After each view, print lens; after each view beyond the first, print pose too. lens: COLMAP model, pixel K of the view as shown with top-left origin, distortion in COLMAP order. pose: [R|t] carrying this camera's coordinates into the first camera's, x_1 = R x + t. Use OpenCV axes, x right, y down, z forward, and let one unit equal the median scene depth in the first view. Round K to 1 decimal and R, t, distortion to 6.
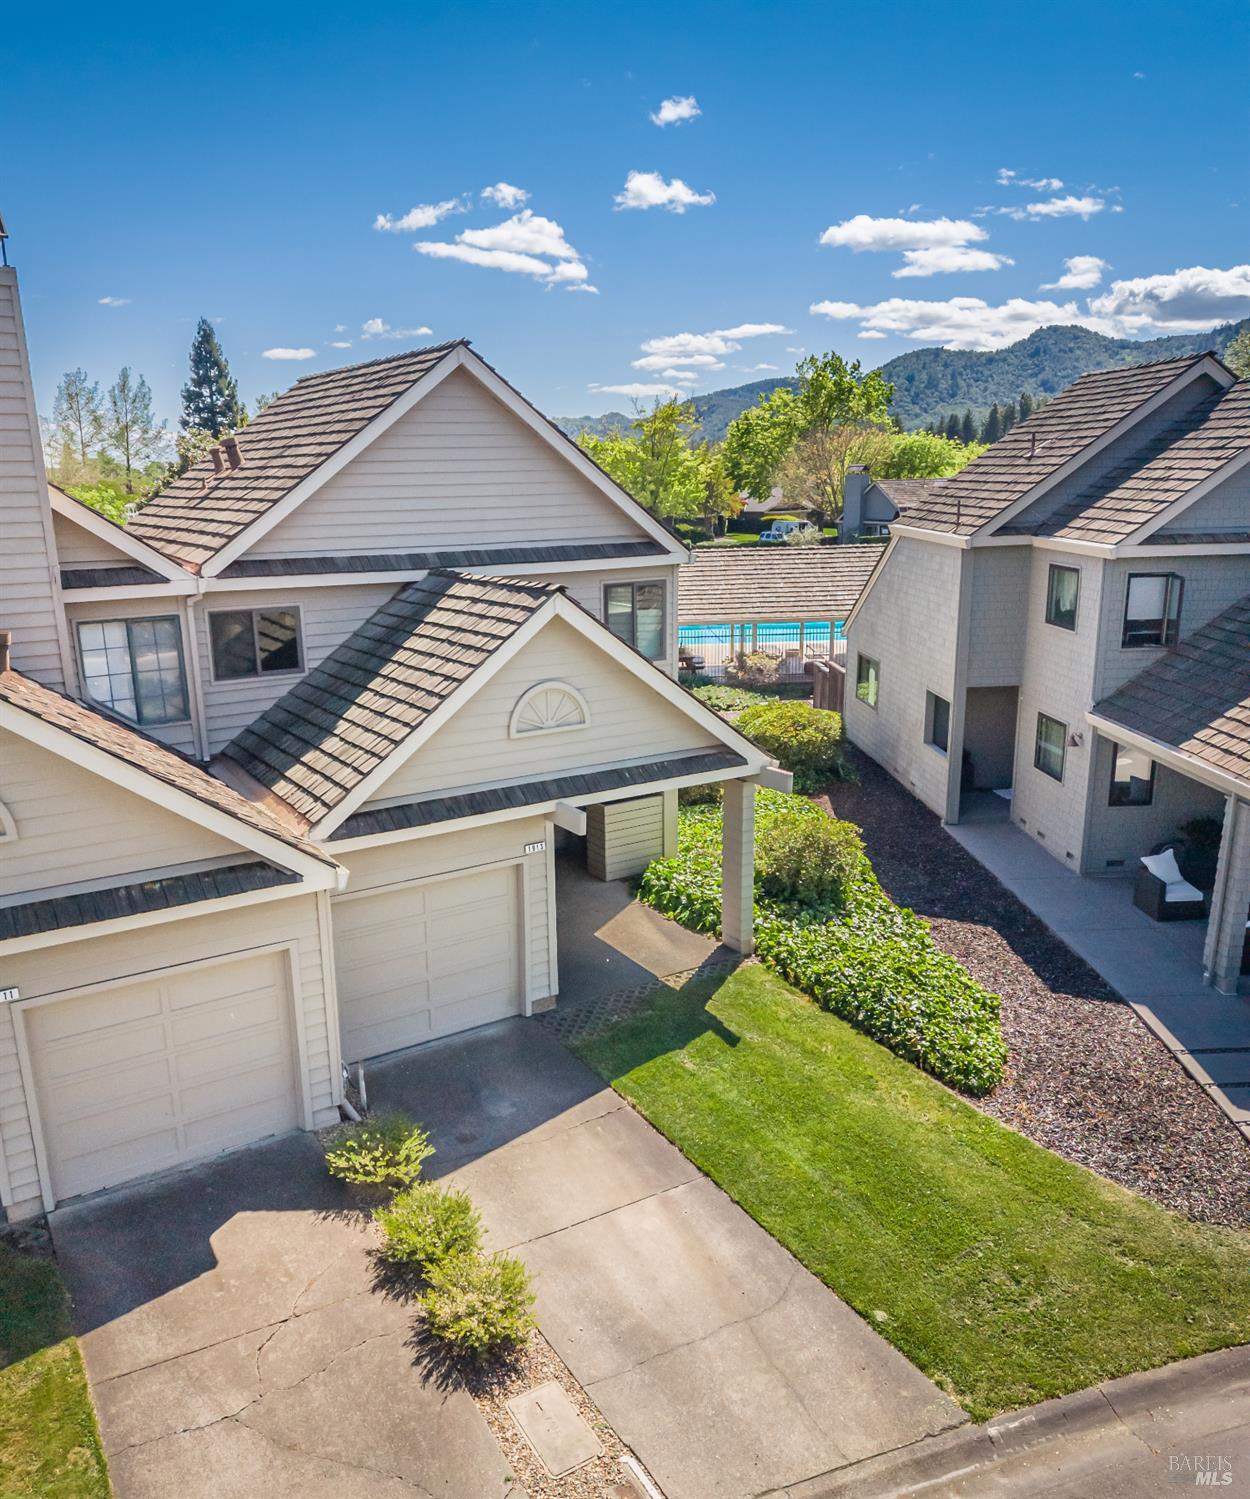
lens RADIAL K [[1150.5, 0, 592.6], [0, 1150.5, 789.0], [0, 0, 1]] dist [0.021798, -0.020596]
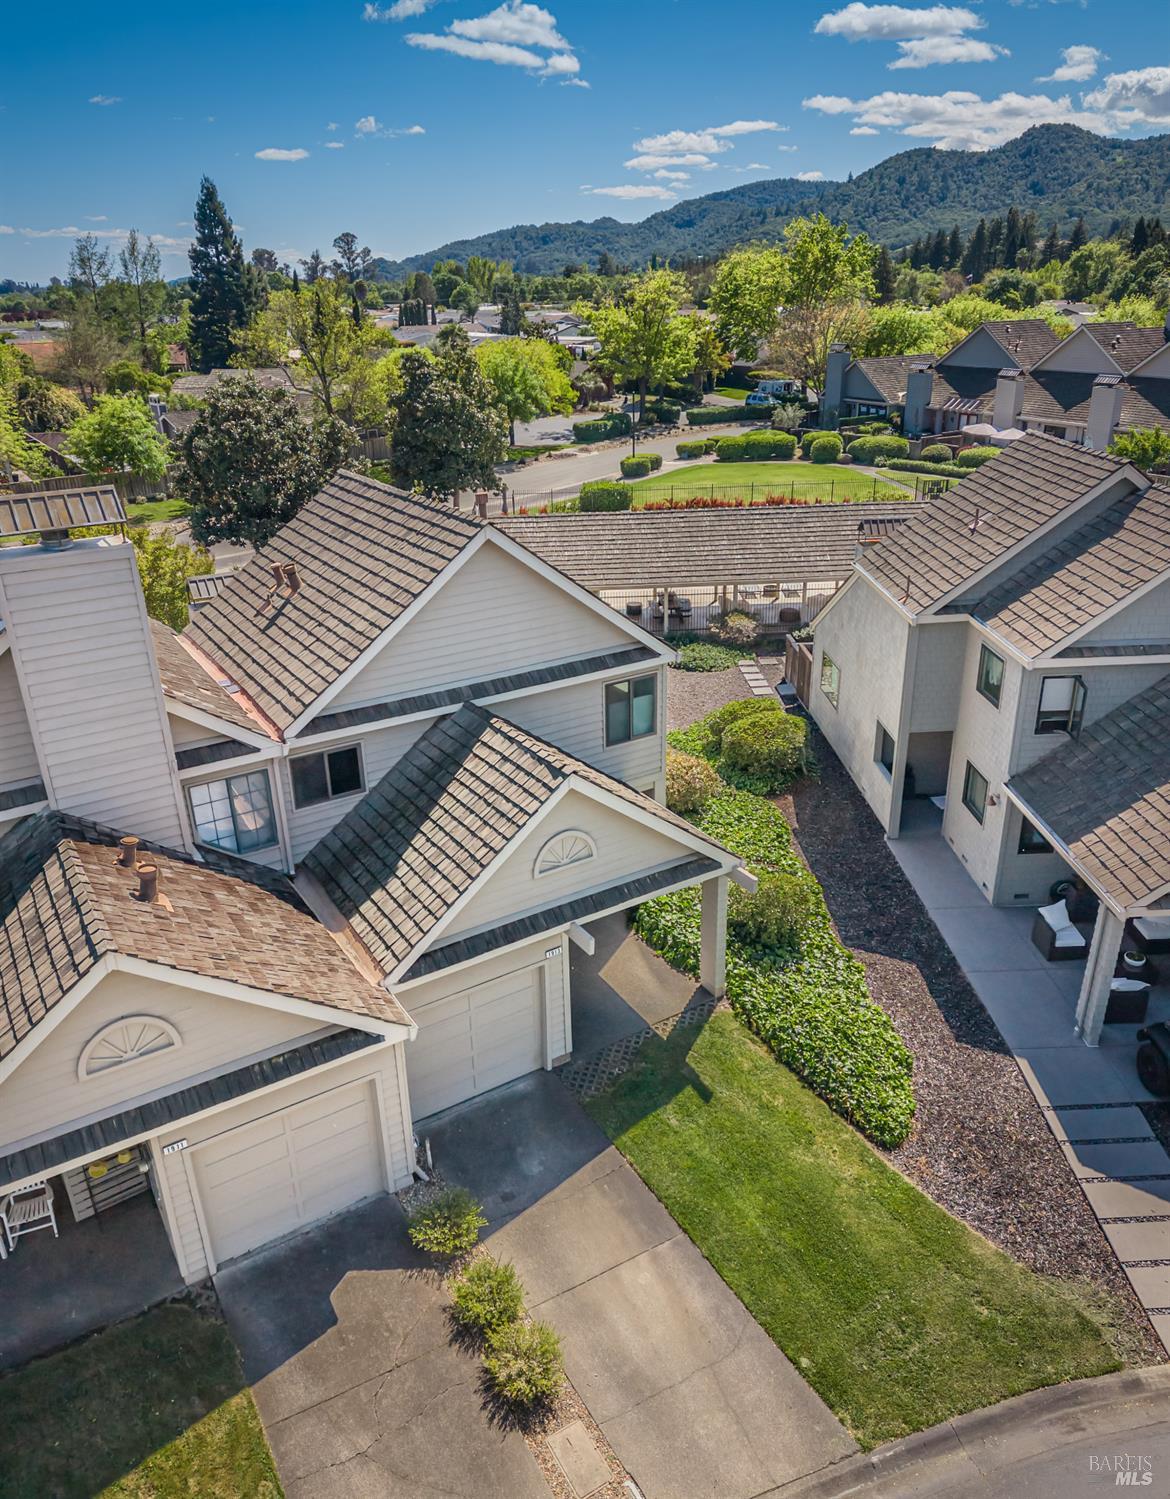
lens RADIAL K [[1069.0, 0, 584.9], [0, 1069.0, 754.9], [0, 0, 1]] dist [0.023653, -0.024333]
pose [[0.999990, -0.003940, -0.002056, -0.012883], [0.004202, 0.988865, 0.148756, -0.357278], [0.001447, -0.148763, 0.988872, -0.150787]]
